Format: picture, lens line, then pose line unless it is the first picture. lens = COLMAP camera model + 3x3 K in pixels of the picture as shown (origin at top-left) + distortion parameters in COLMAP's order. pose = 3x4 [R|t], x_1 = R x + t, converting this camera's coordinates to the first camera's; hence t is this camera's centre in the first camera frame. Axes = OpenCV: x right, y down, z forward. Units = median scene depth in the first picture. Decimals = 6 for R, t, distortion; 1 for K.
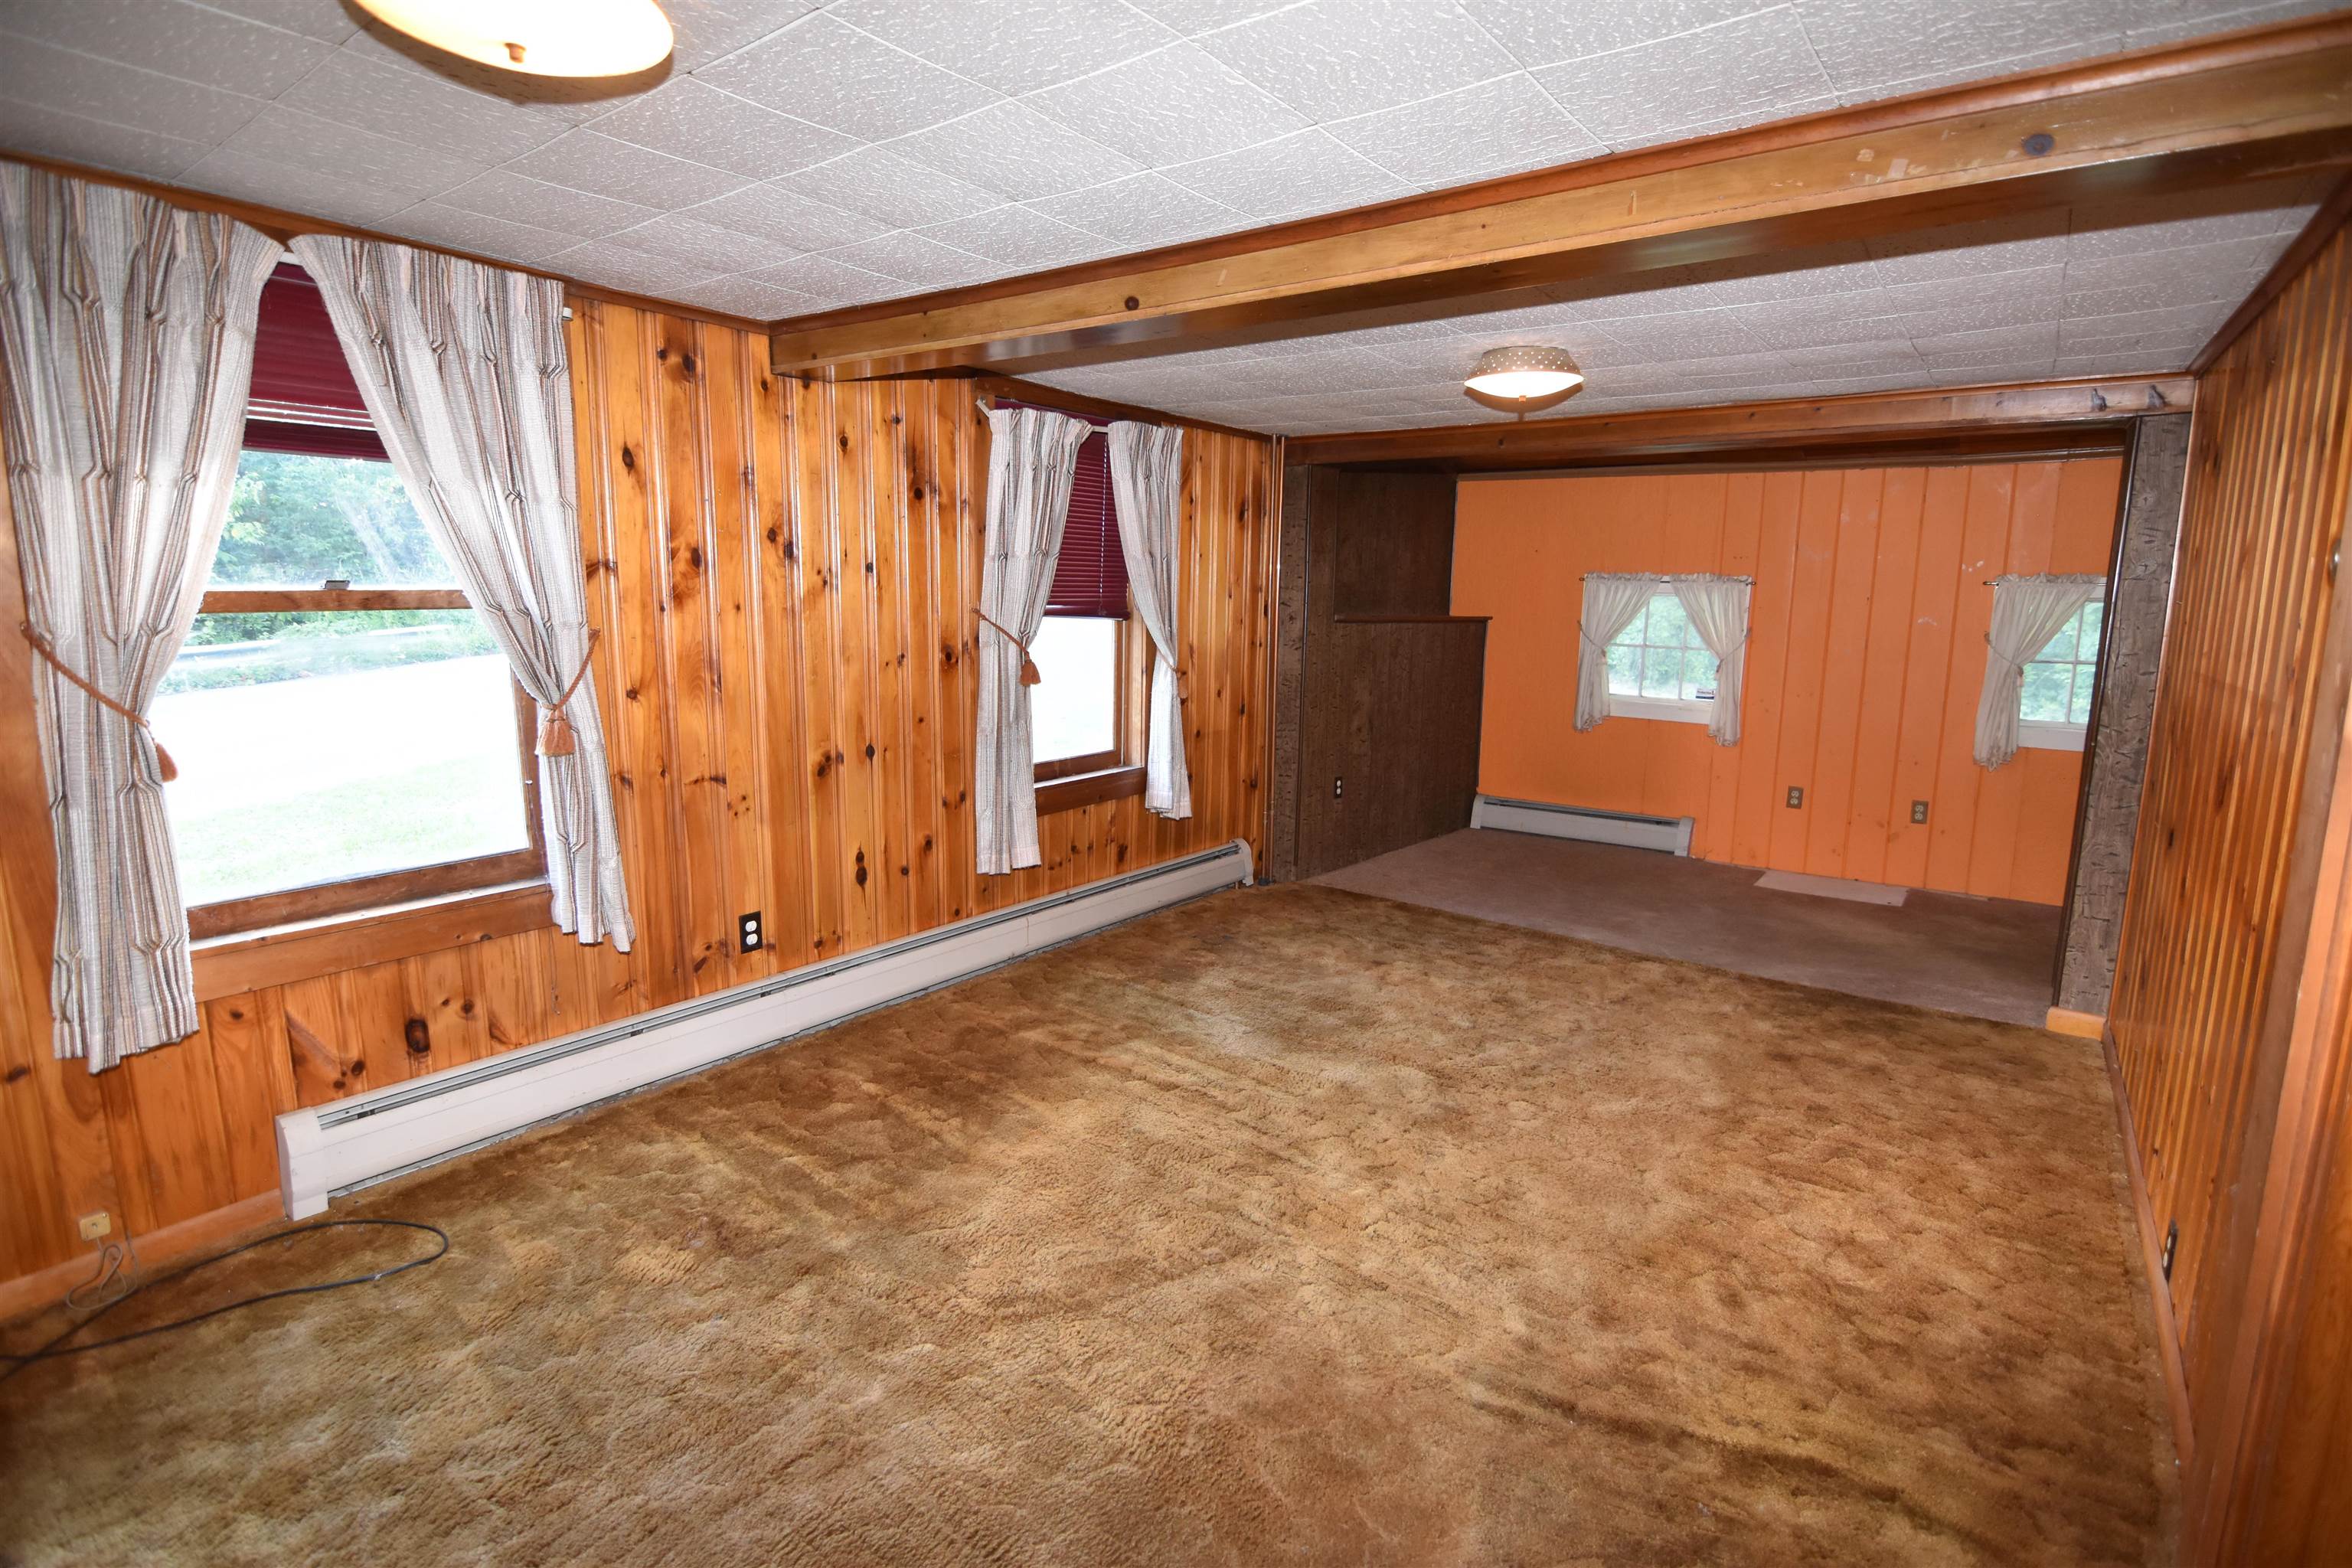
lens RADIAL K [[1145.7, 0, 1183.2], [0, 1145.7, 780.3], [0, 0, 1]] dist [-0.003507, -0.011763]
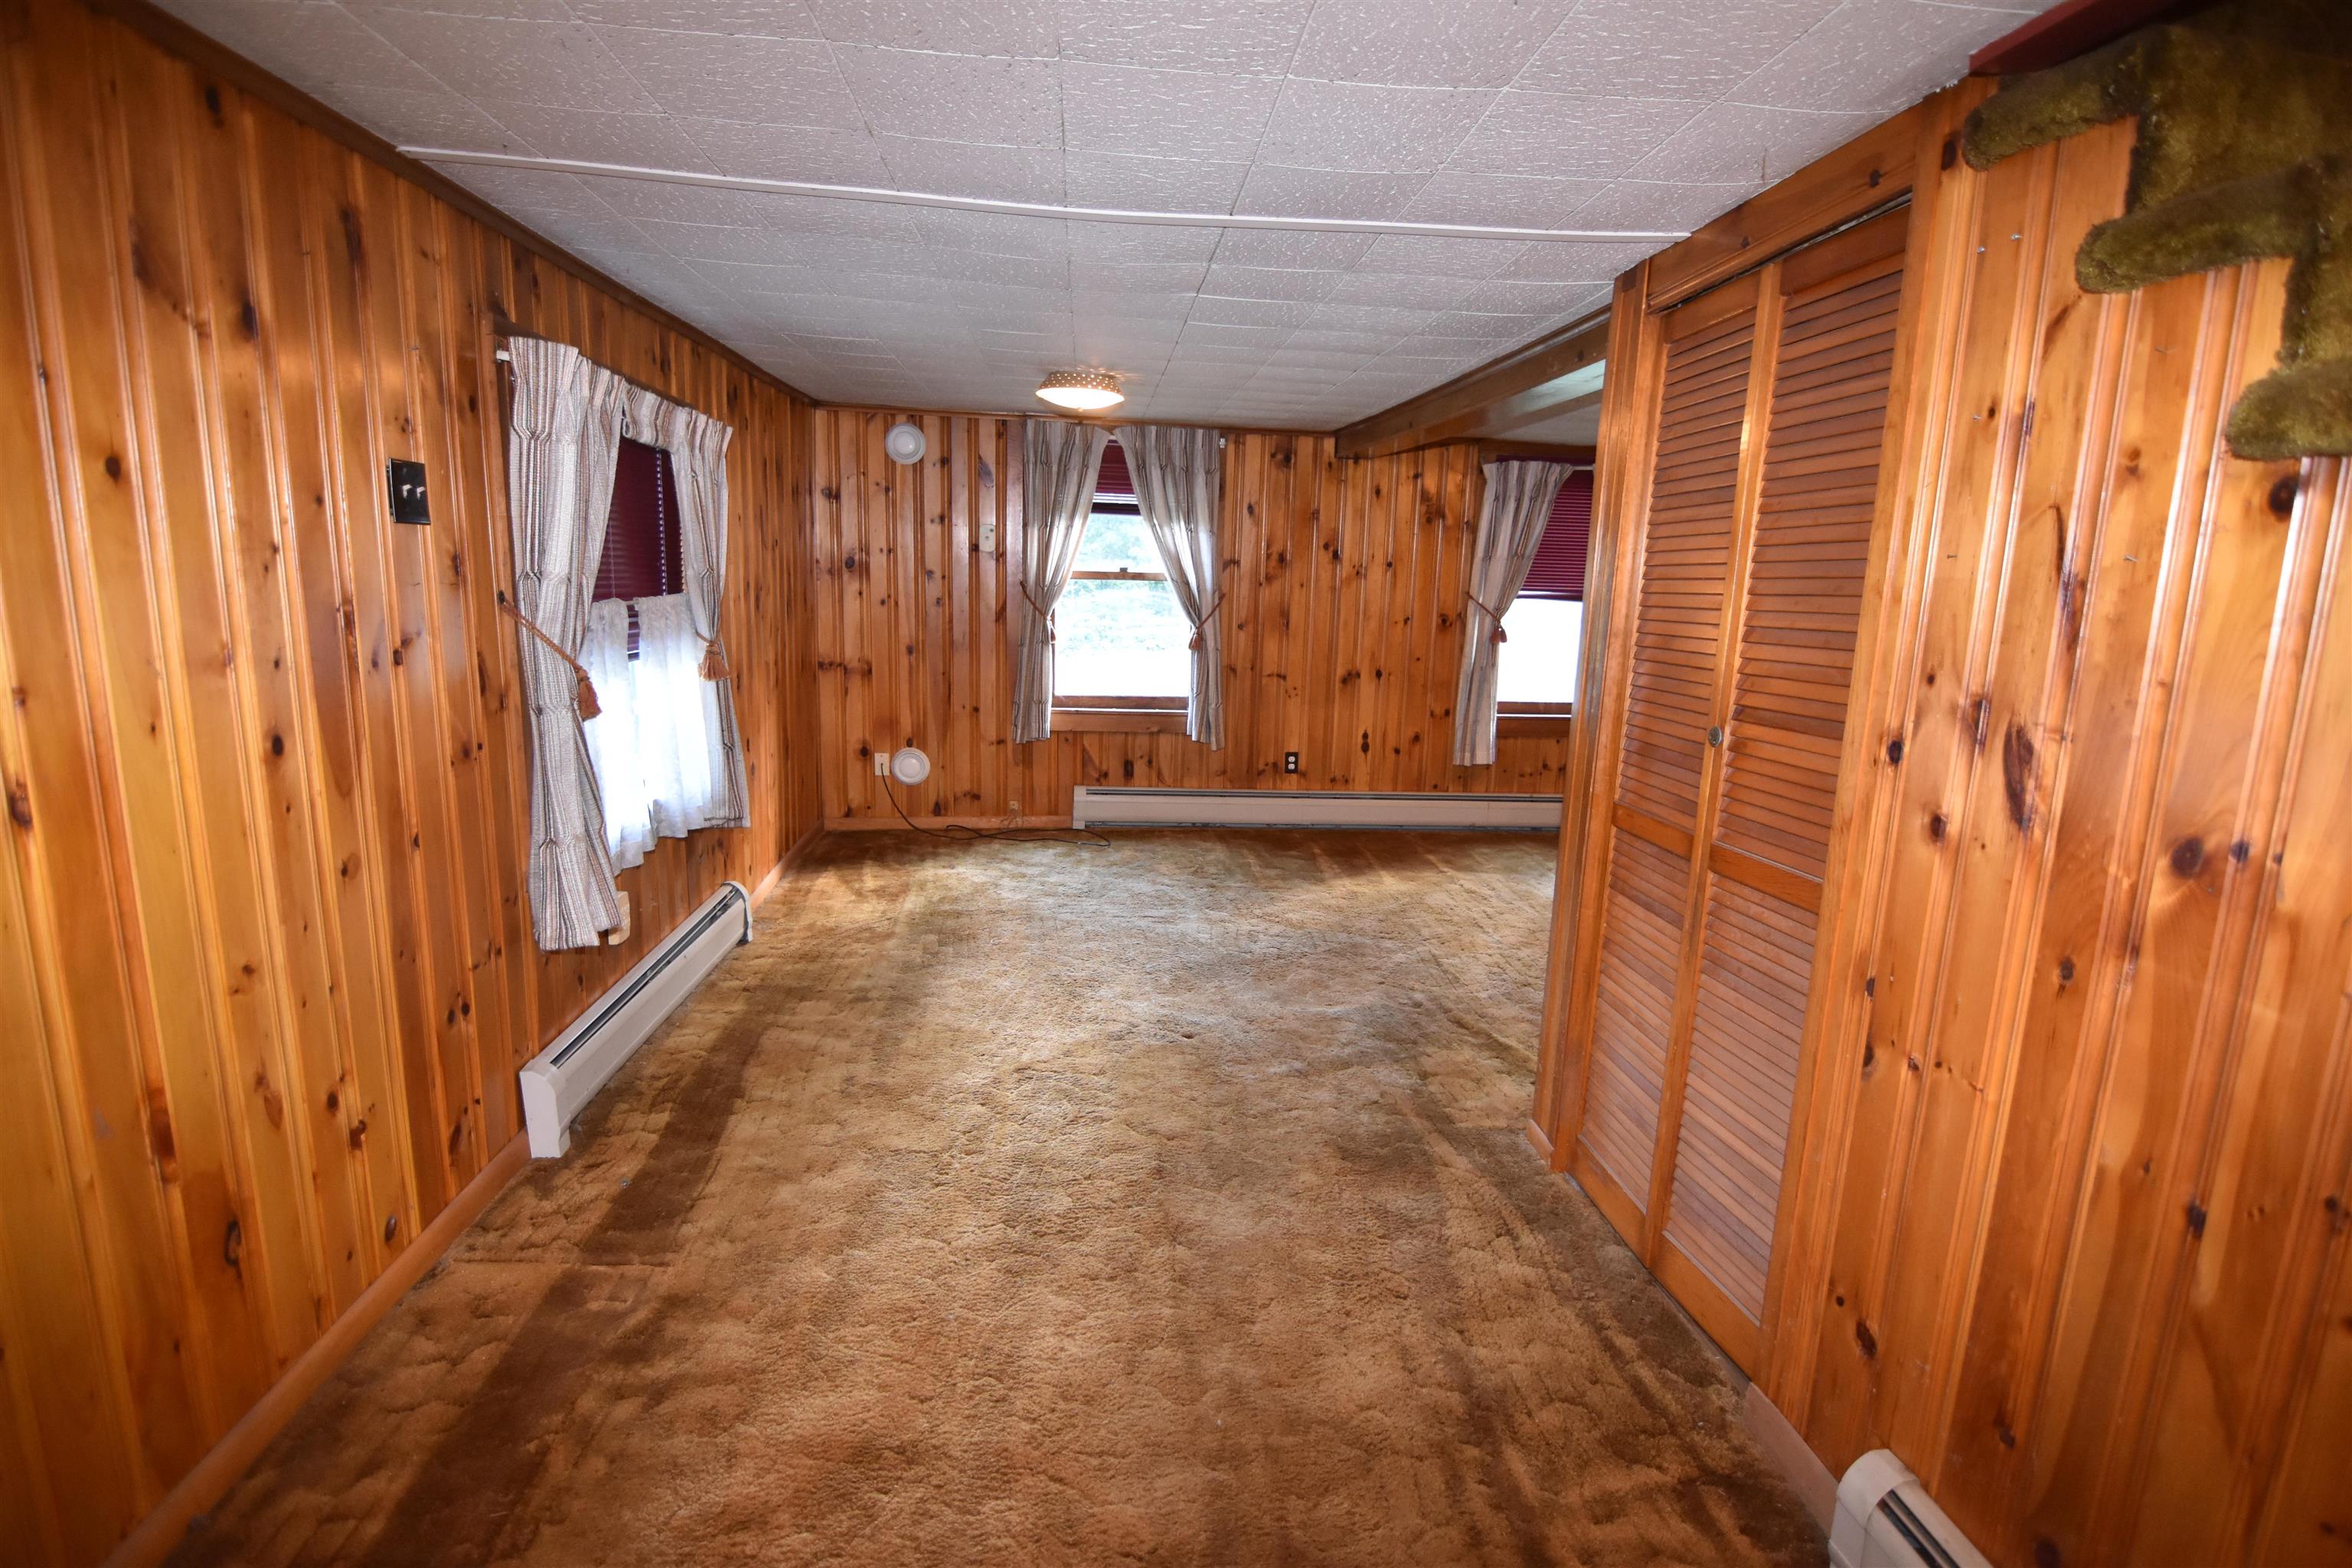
lens RADIAL K [[1145.7, 0, 1173.1], [0, 1145.7, 784.3], [0, 0, 1]] dist [-0.003507, -0.011763]
pose [[0.674688, 0.143455, -0.724028, 0.862294], [-0.142810, 0.987766, 0.062633, 0.082111], [0.724155, 0.061141, 0.686921, -0.413549]]
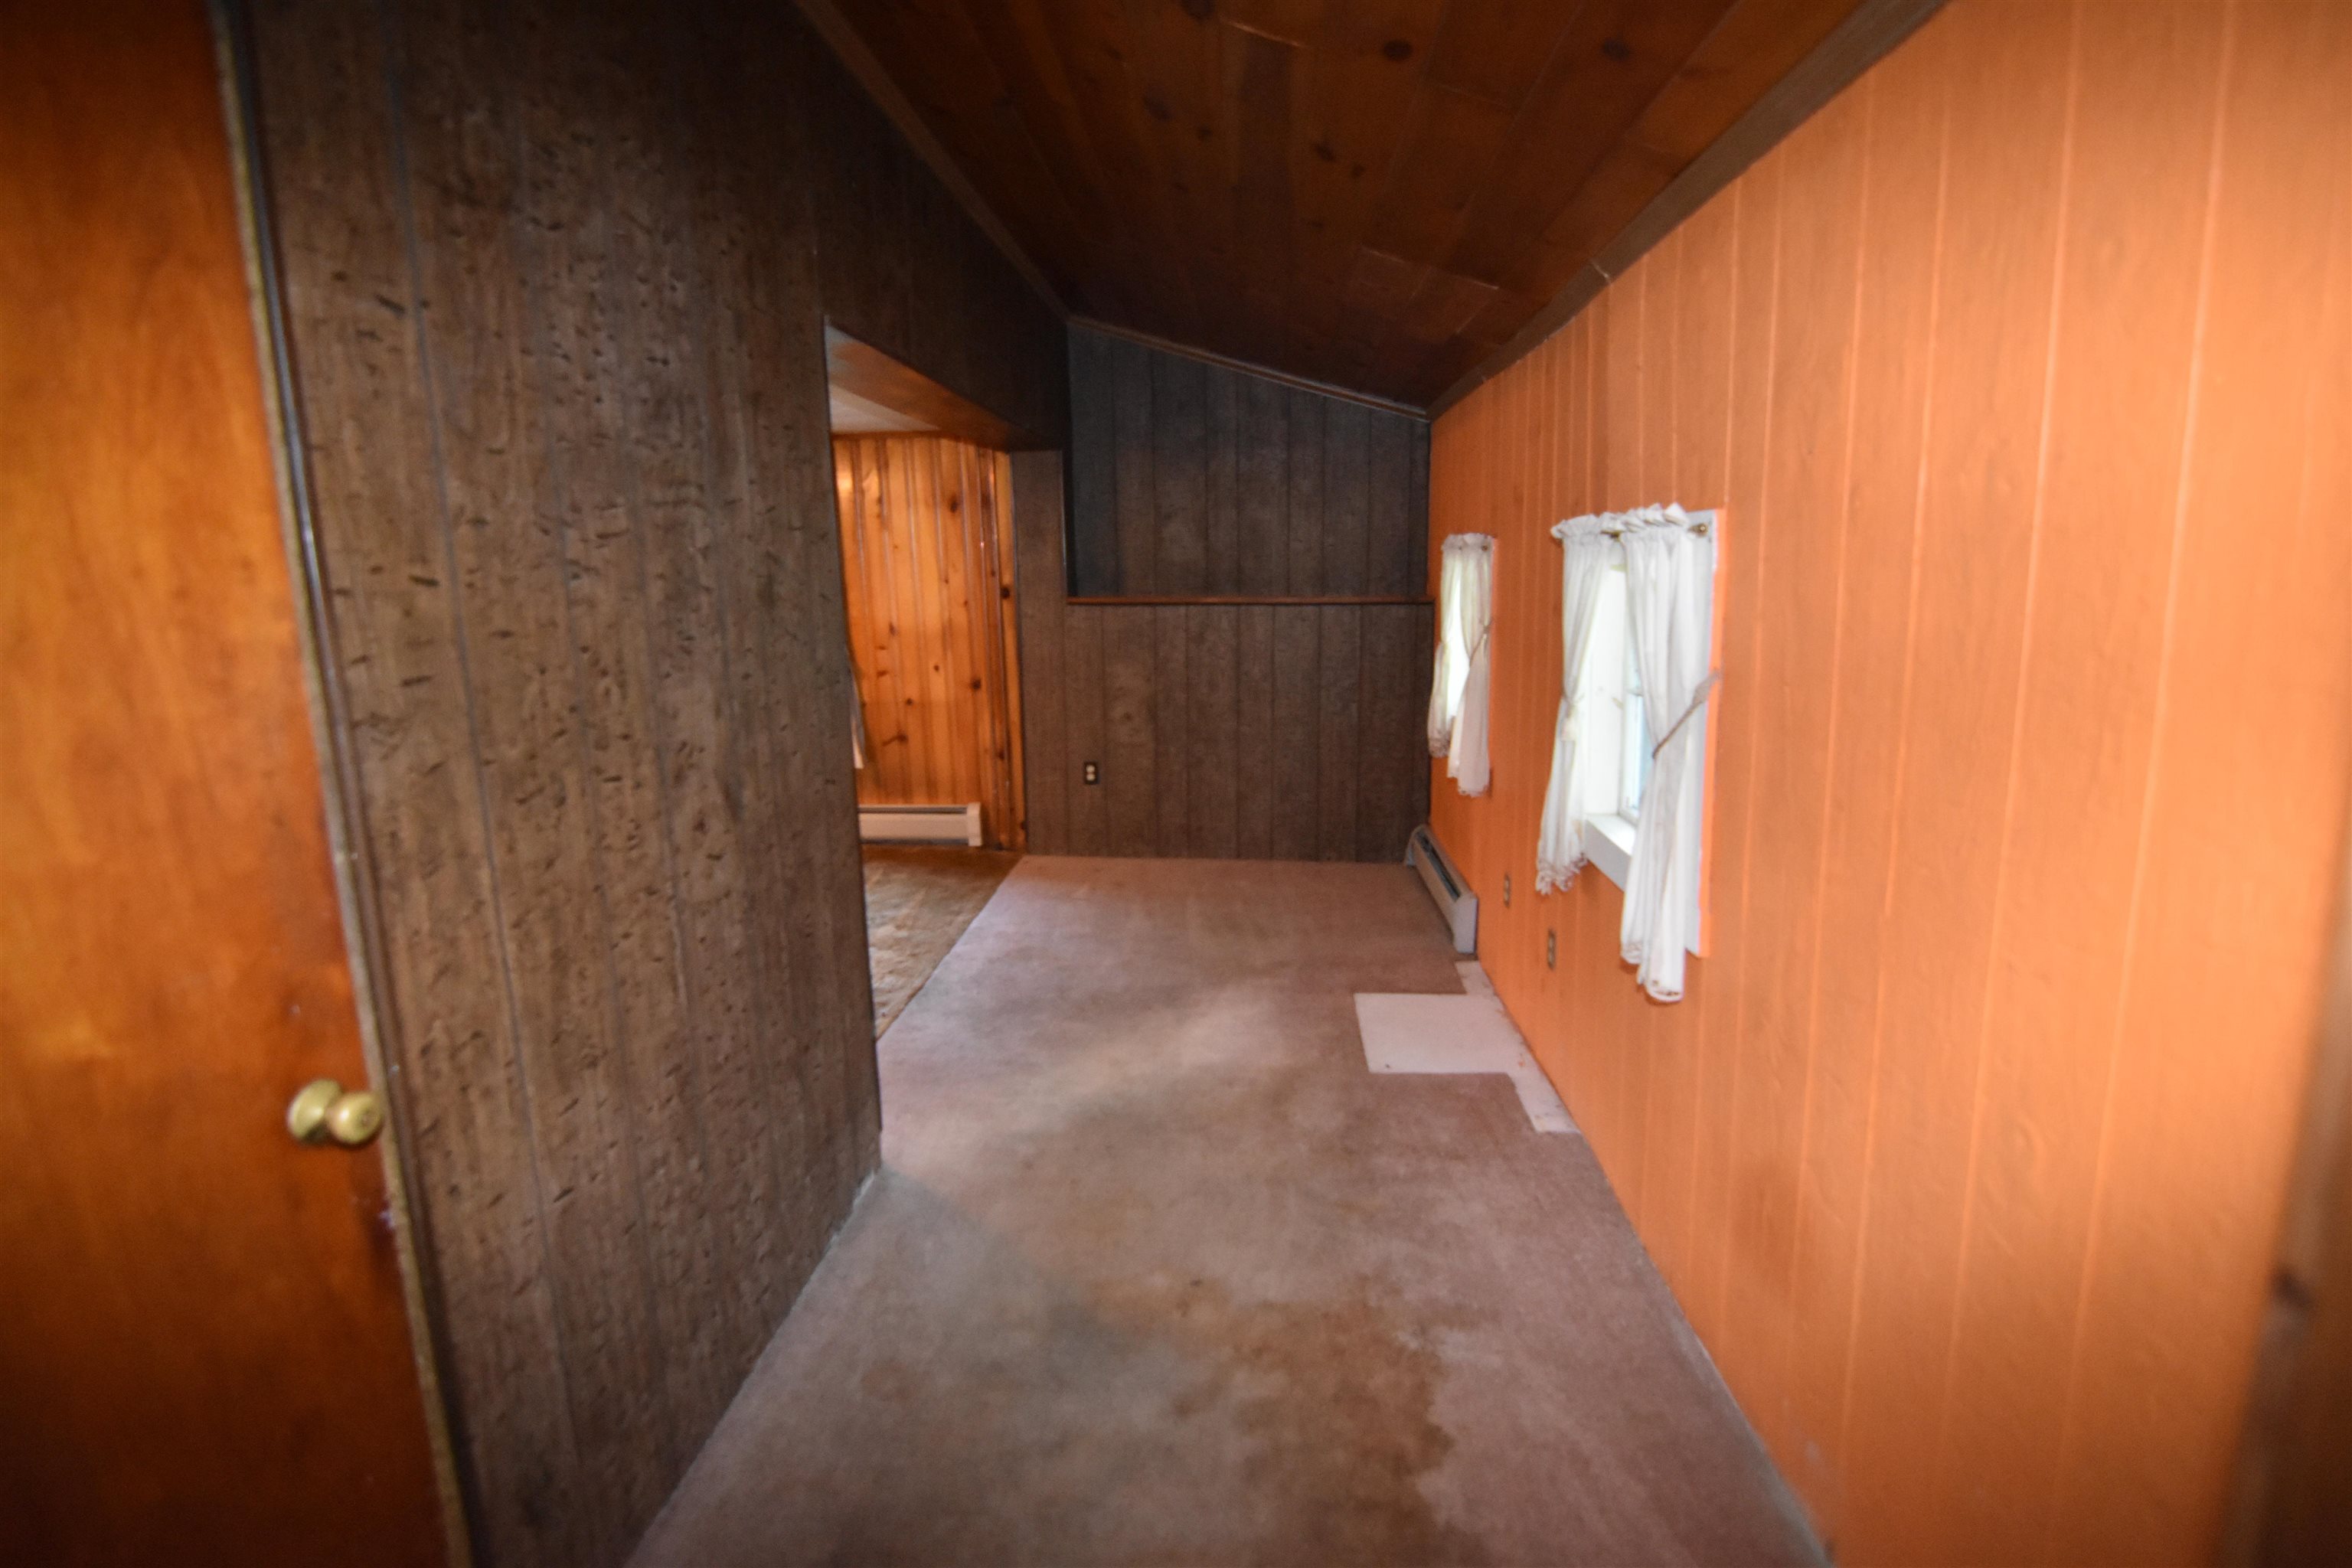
lens RADIAL K [[1145.7, 0, 1173.8], [0, 1145.7, 776.8], [0, 0, 1]] dist [-0.003507, -0.011763]
pose [[0.530864, 0.127111, -0.837870, 1.803908], [-0.108866, 0.990724, 0.081324, -0.141974], [0.840435, 0.048043, 0.539778, 0.951325]]
